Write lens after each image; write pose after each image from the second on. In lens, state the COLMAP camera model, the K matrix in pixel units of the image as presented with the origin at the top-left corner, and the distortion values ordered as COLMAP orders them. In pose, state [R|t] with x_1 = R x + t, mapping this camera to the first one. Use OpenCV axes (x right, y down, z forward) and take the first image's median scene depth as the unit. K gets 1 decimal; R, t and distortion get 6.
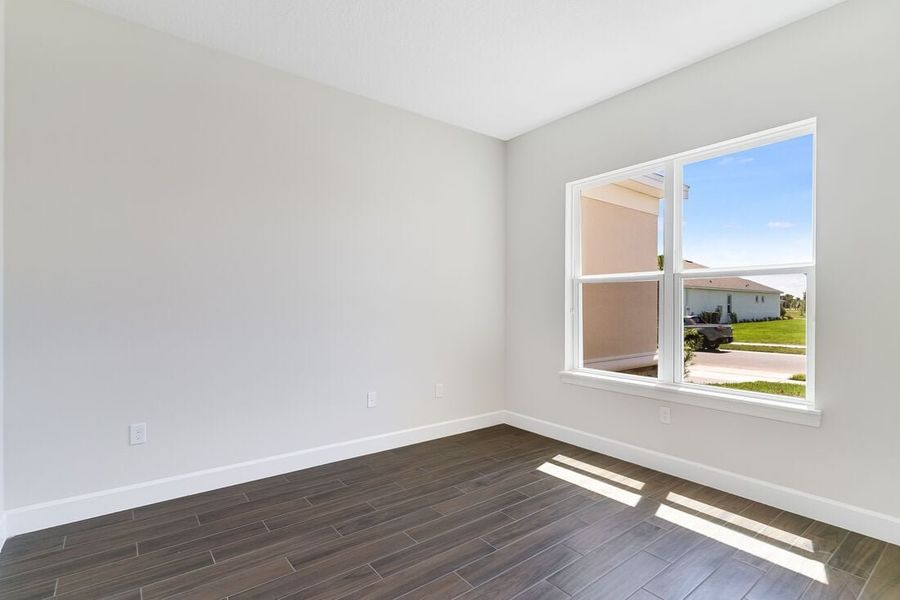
lens RADIAL K [[439.4, 0, 444.2], [0, 439.4, 314.8], [0, 0, 1]] dist [0.003637, 0.000075]
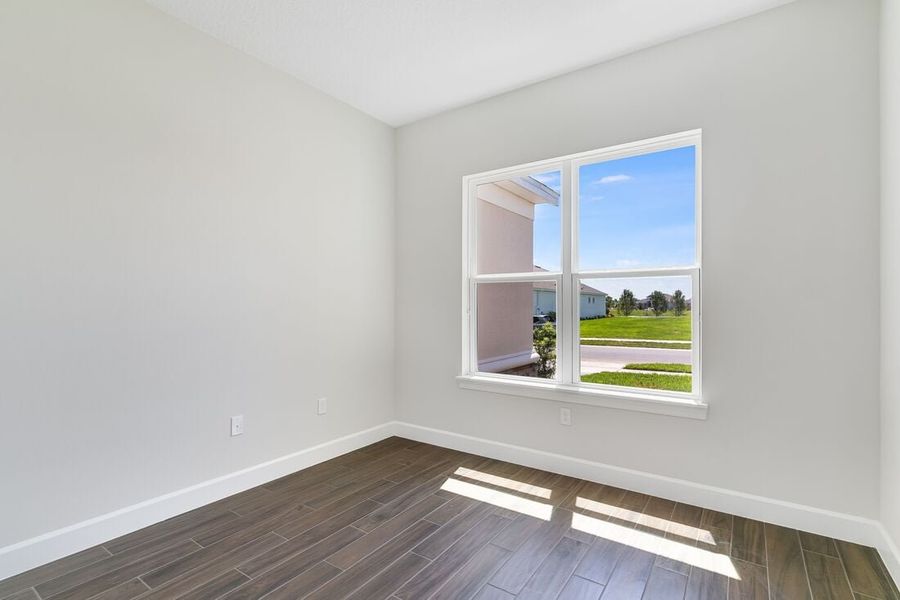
lens RADIAL K [[431.1, 0, 445.8], [0, 431.1, 307.9], [0, 0, 1]] dist [-0.000113, 0.000318]
pose [[0.951636, -0.004319, 0.307197, -0.051956], [0.009611, 0.999830, -0.015717, -0.003783], [-0.307077, 0.017909, 0.951516, 0.163113]]
